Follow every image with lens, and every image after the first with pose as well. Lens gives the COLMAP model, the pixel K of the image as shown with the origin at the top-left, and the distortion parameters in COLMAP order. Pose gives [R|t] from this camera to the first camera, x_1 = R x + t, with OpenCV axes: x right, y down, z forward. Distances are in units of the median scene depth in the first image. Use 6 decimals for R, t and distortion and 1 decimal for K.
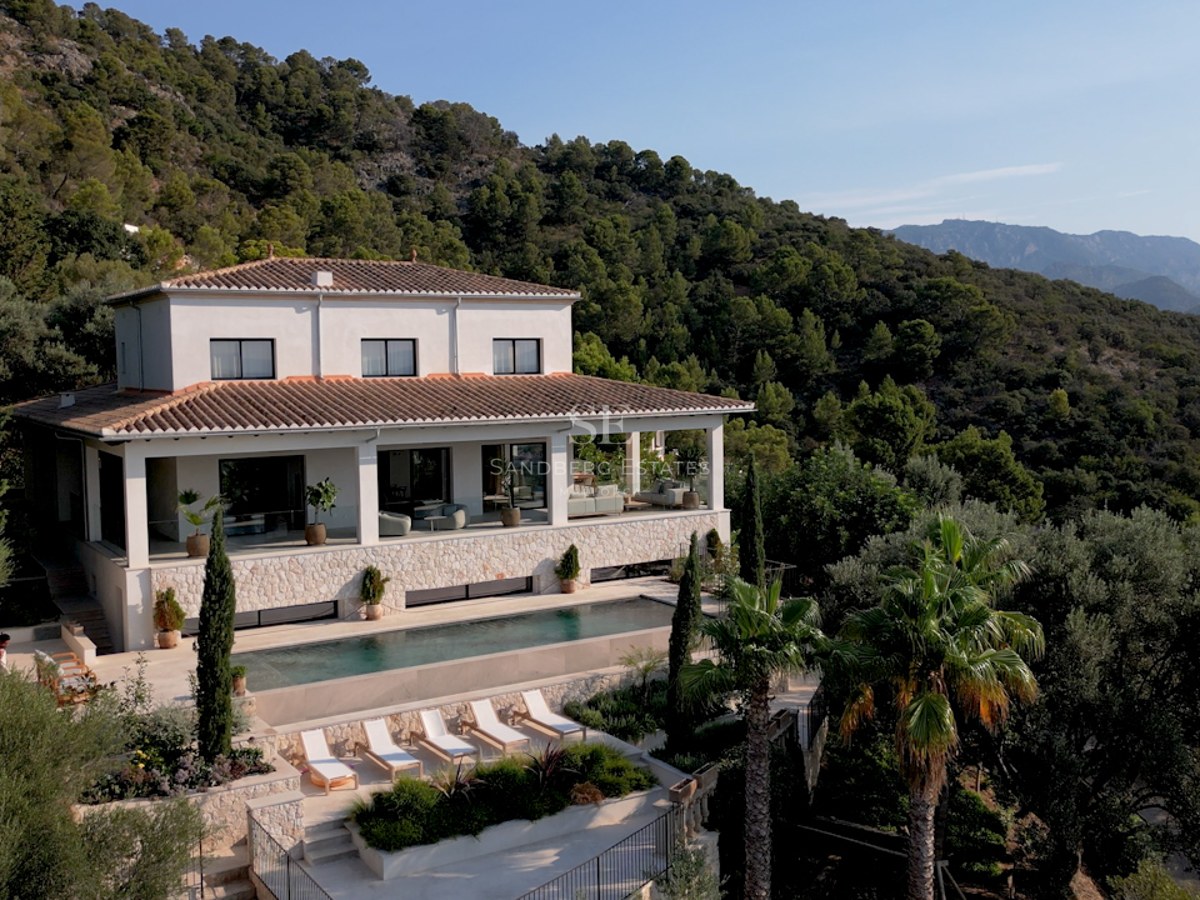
lens RADIAL K [[1248.1, 0, 600.0], [0, 1248.1, 450.0], [0, 0, 1]] dist [-0.003488, -0.015131]
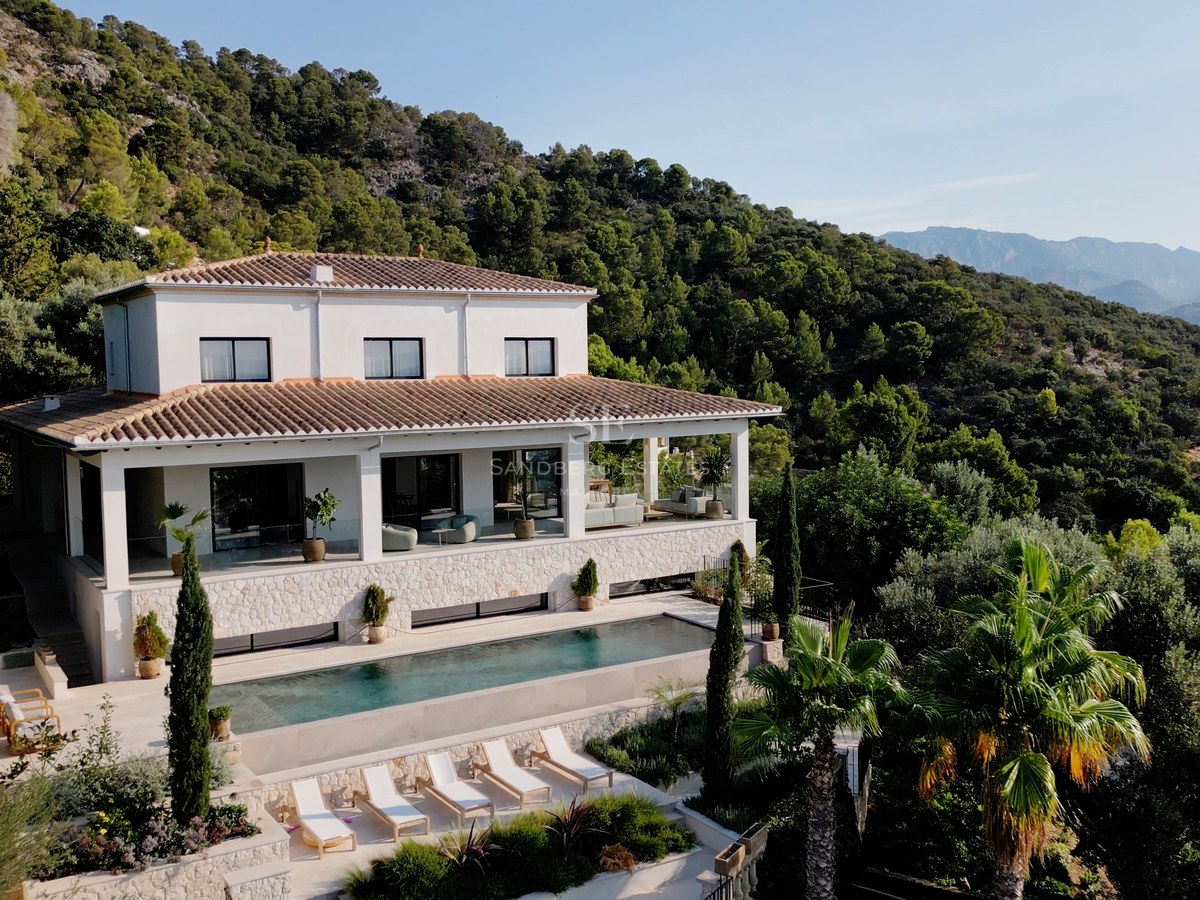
lens RADIAL K [[1182.6, 0, 600.0], [0, 1182.6, 450.0], [0, 0, 1]] dist [-0.005400, 0.002486]
pose [[1.000000, -0.000107, 0.000674, -0.014800], [0.000105, 0.999994, 0.003551, -0.008249], [-0.000675, -0.003551, 0.999993, 0.110283]]
